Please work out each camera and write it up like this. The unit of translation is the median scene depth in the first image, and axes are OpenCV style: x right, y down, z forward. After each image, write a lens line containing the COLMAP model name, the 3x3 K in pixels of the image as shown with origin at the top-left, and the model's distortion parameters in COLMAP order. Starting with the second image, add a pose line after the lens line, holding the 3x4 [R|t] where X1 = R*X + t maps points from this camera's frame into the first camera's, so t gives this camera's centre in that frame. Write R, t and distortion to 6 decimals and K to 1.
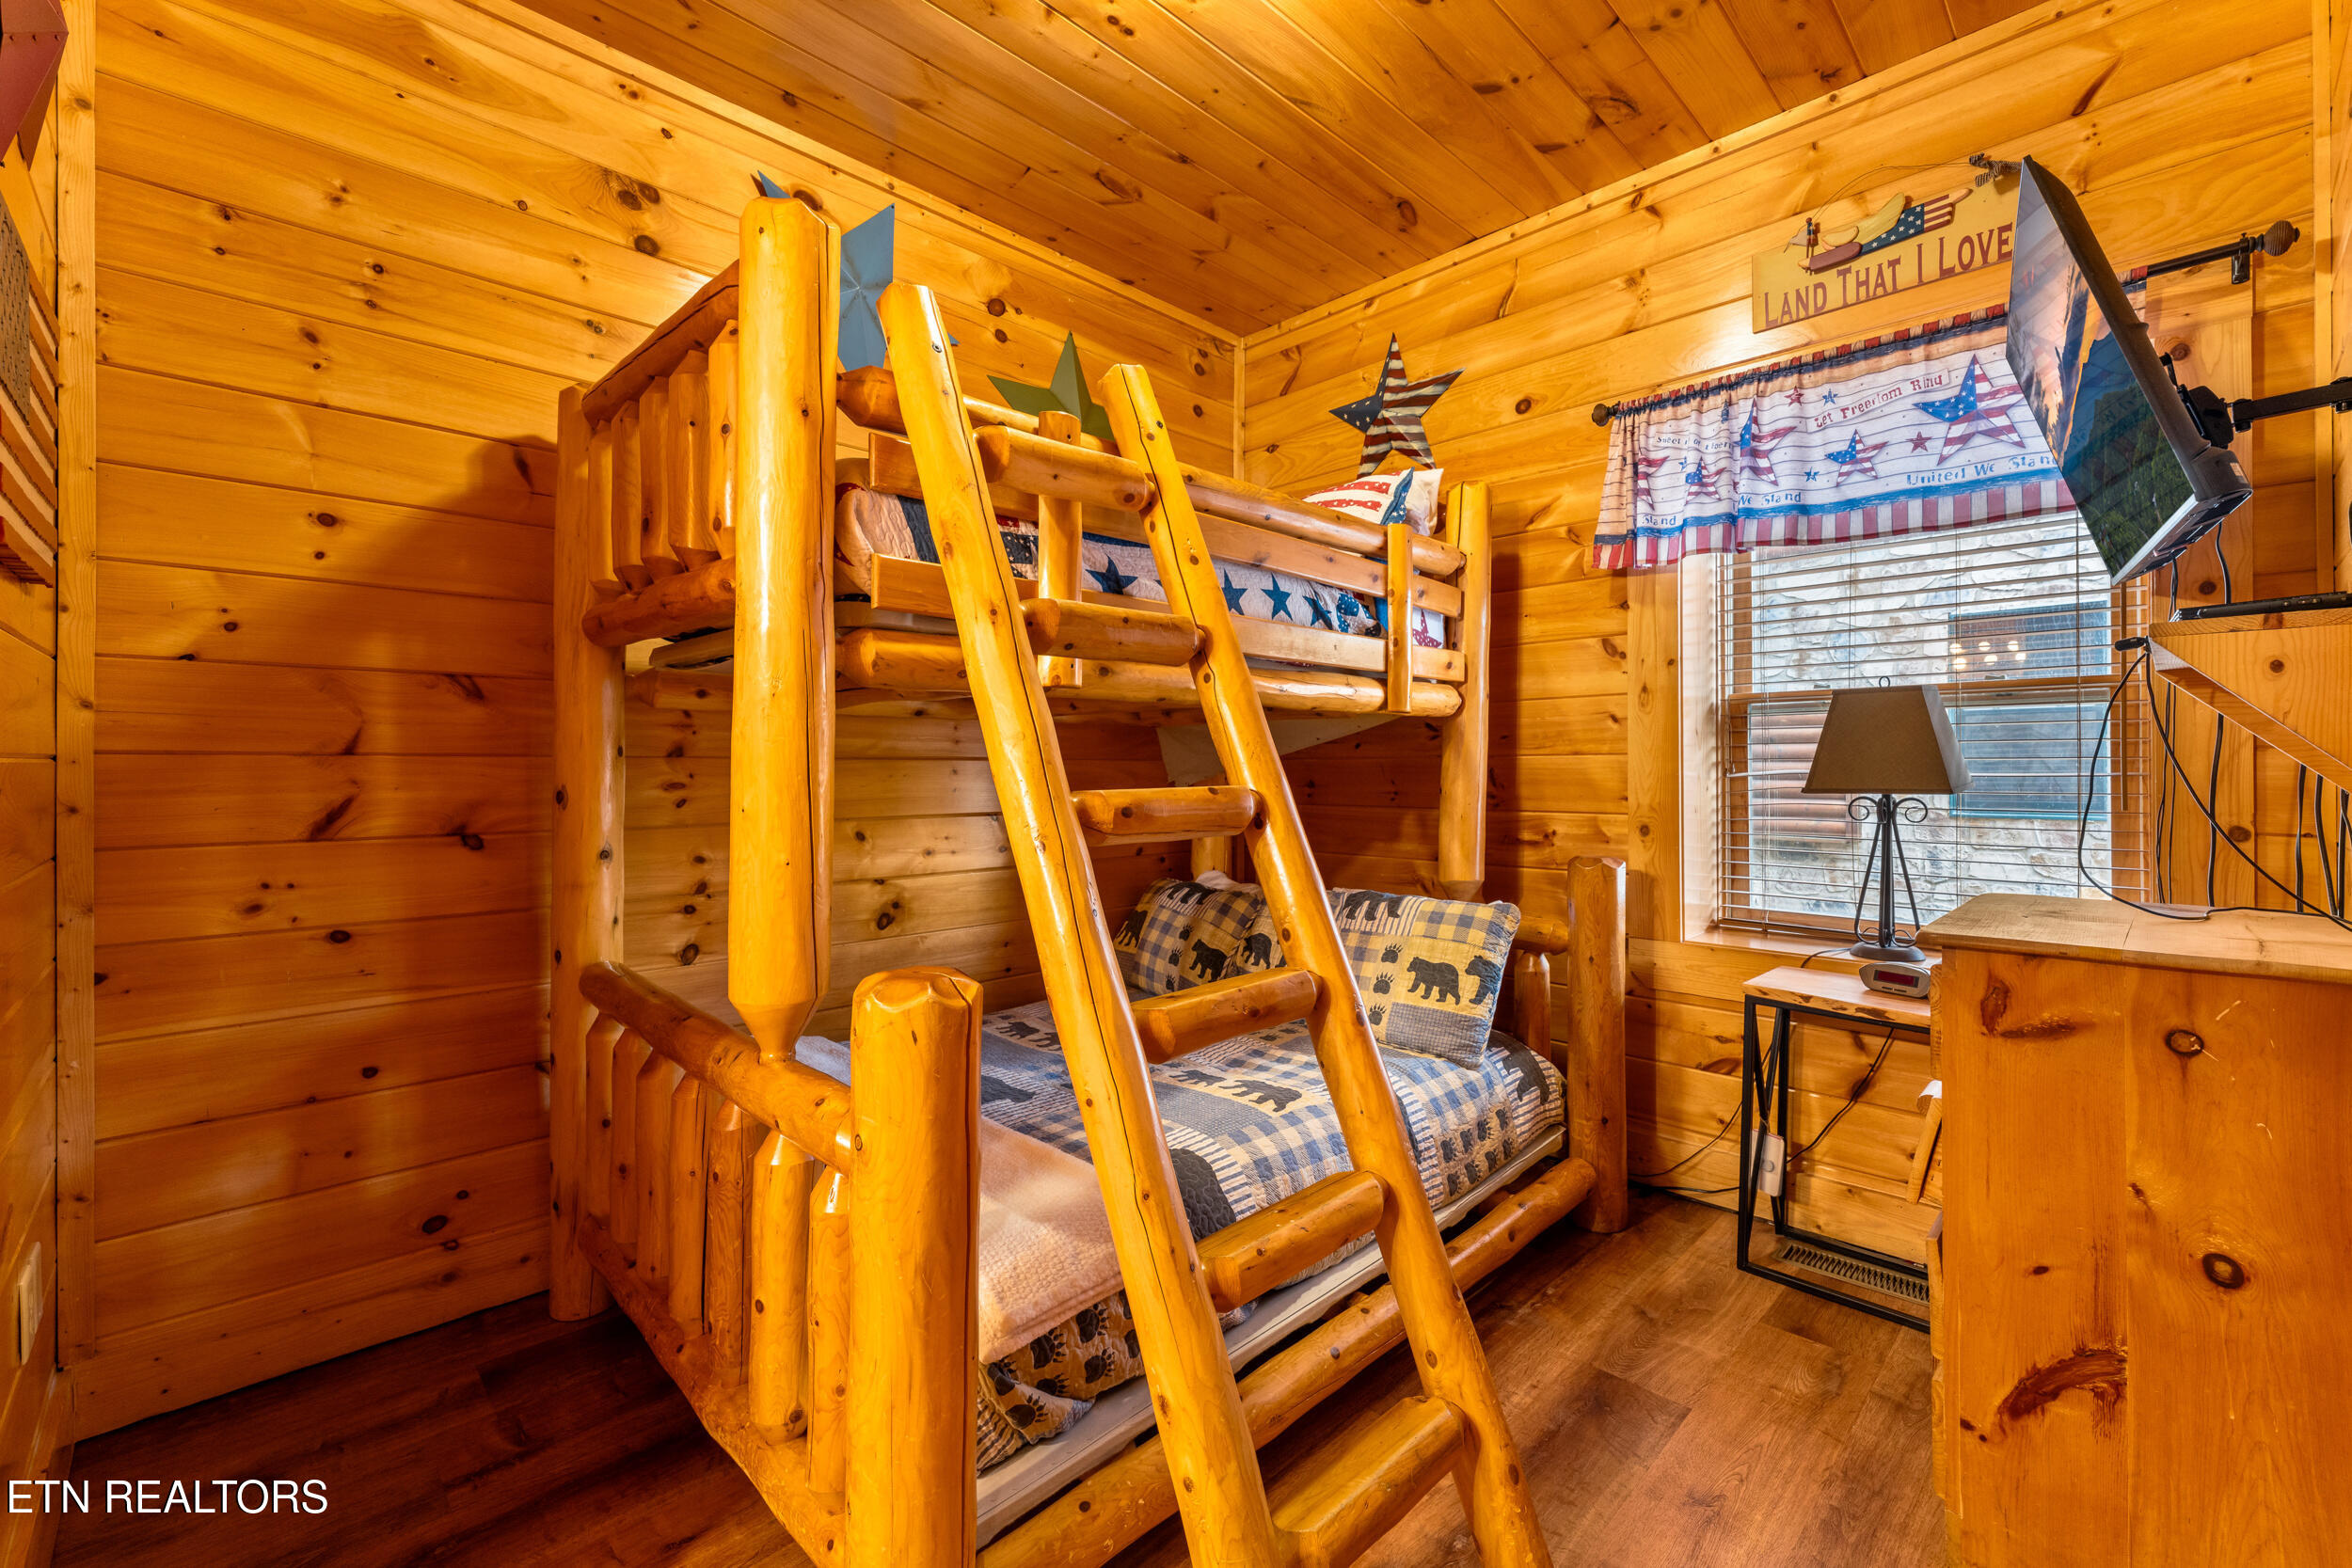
lens RADIAL K [[961.0, 0, 1188.2], [0, 961.0, 771.9], [0, 0, 1]] dist [0.000474, -0.000019]
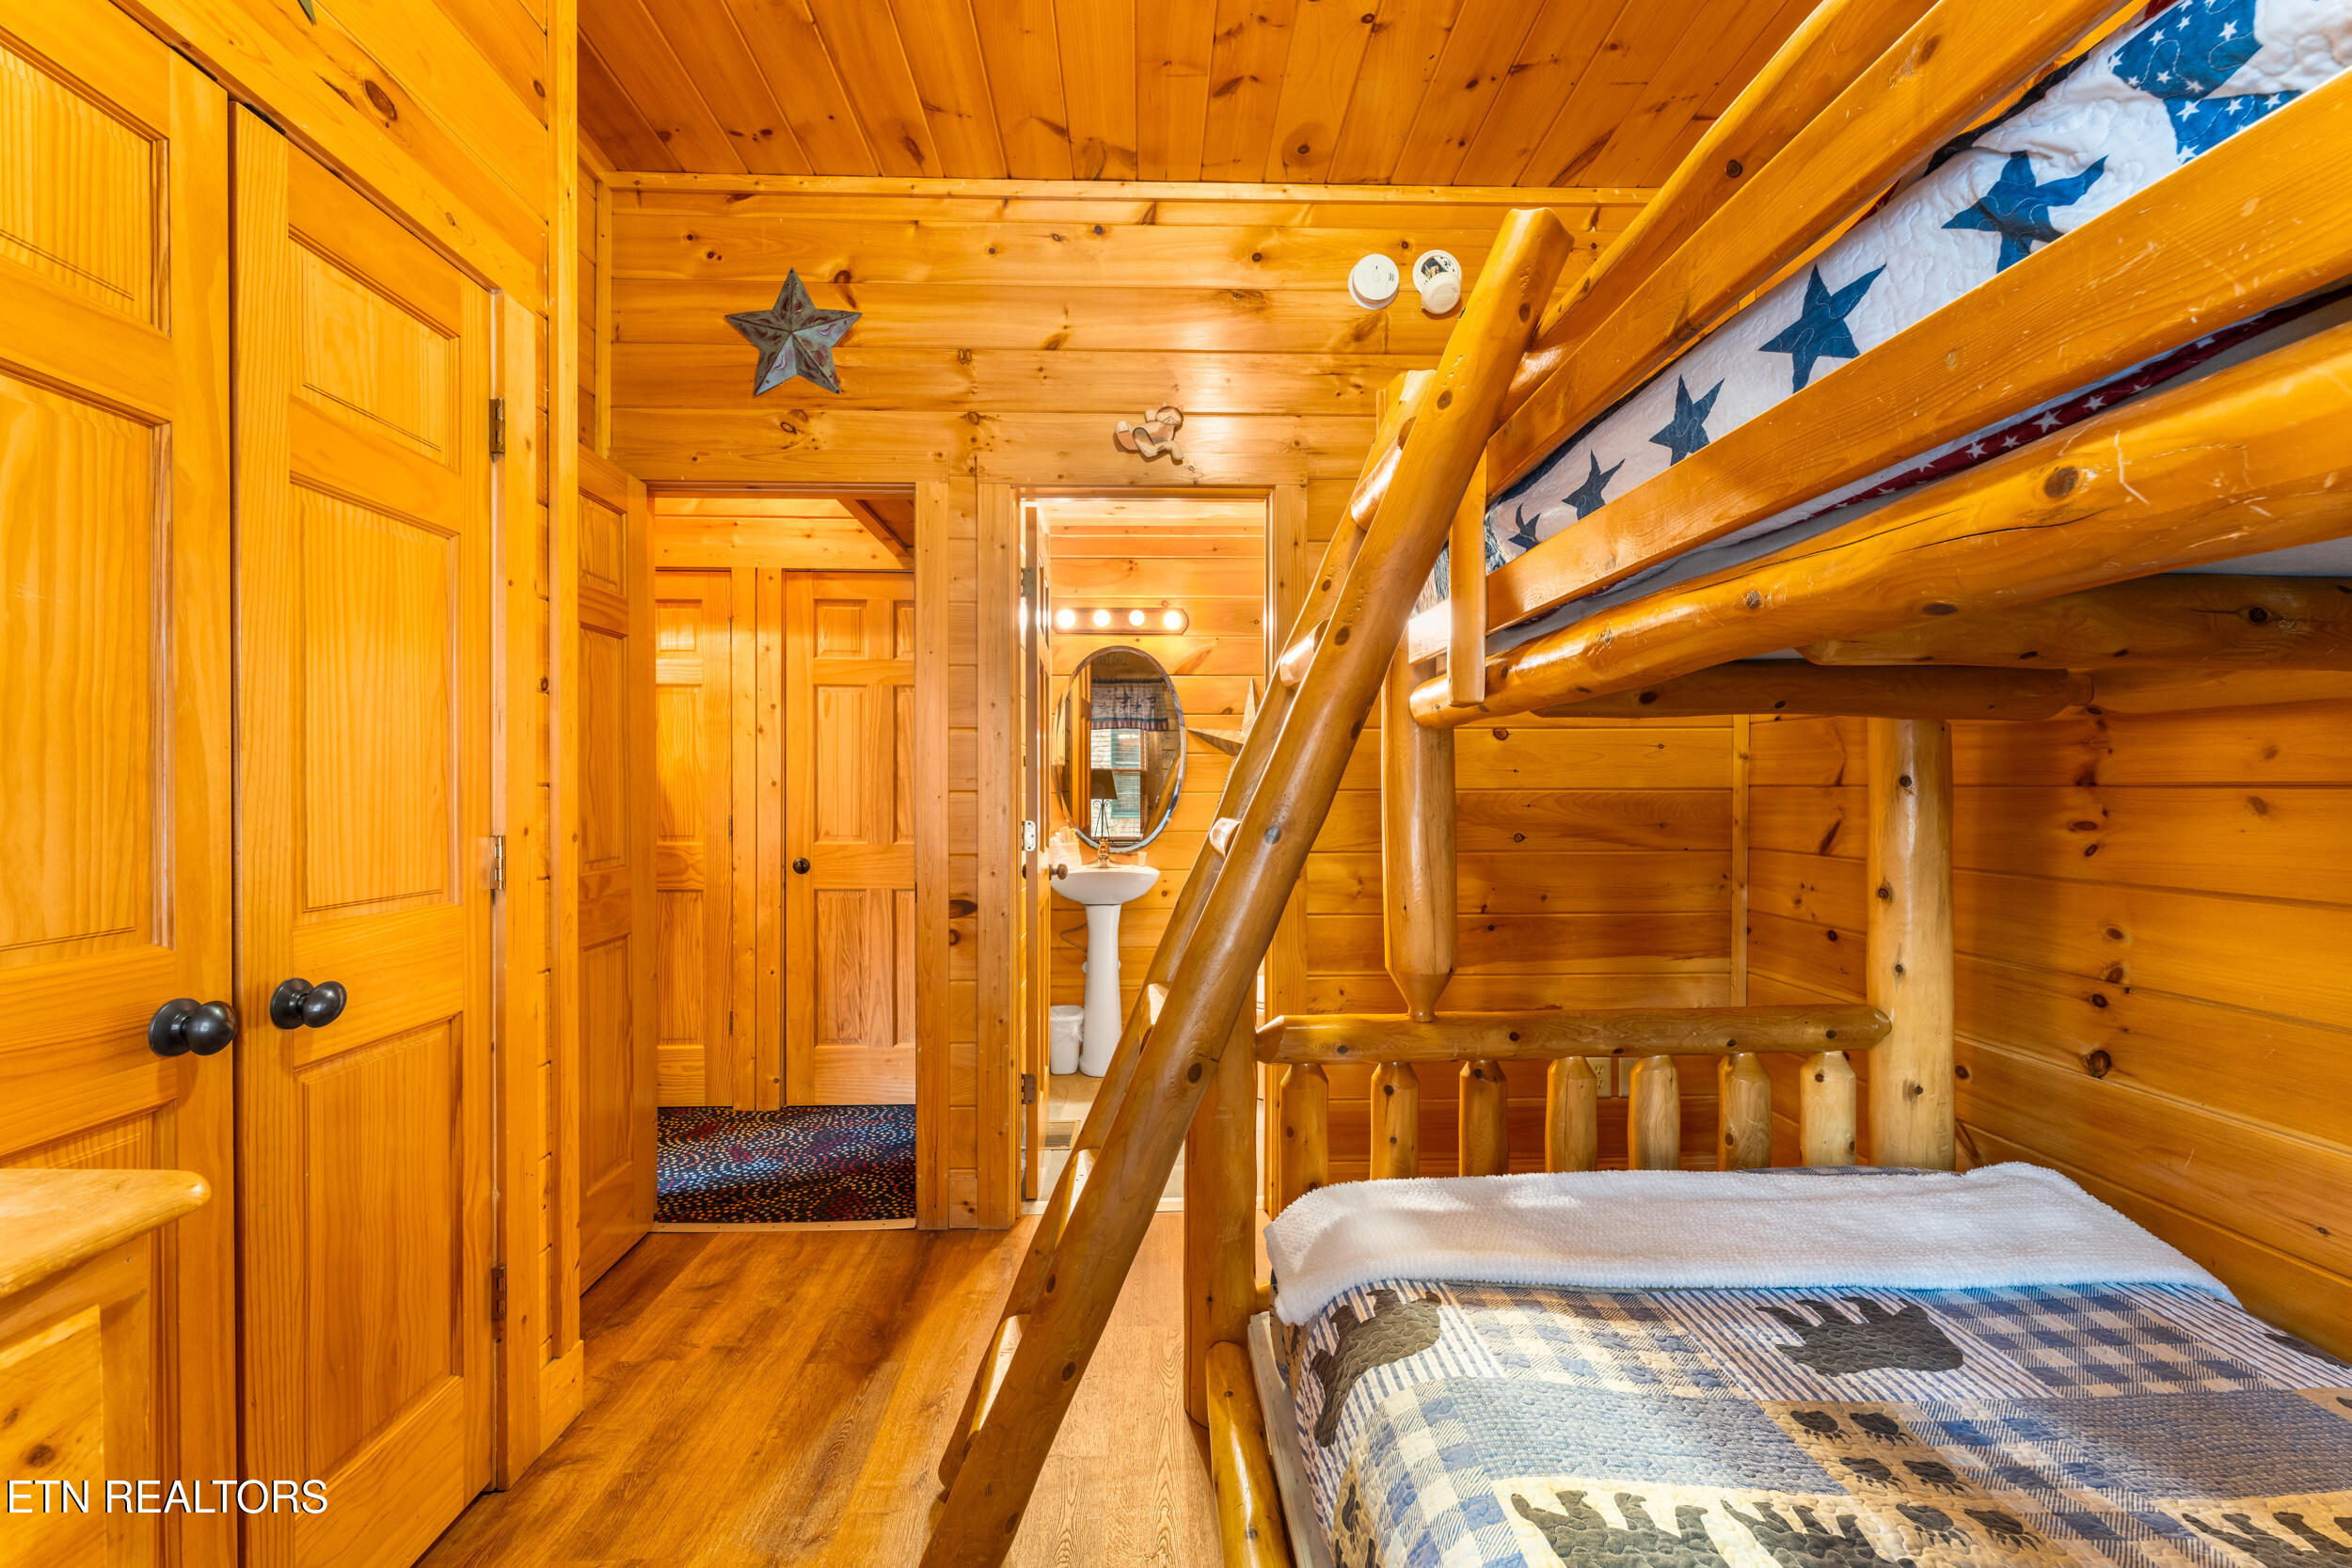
lens RADIAL K [[961.0, 0, 1177.2], [0, 961.0, 784.4], [0, 0, 1]] dist [0.000474, -0.000019]
pose [[-0.671231, -0.005186, -0.741230, 0.555144], [-0.008307, 0.999965, 0.000527, -0.013812], [0.741202, 0.006512, -0.671251, 1.152004]]
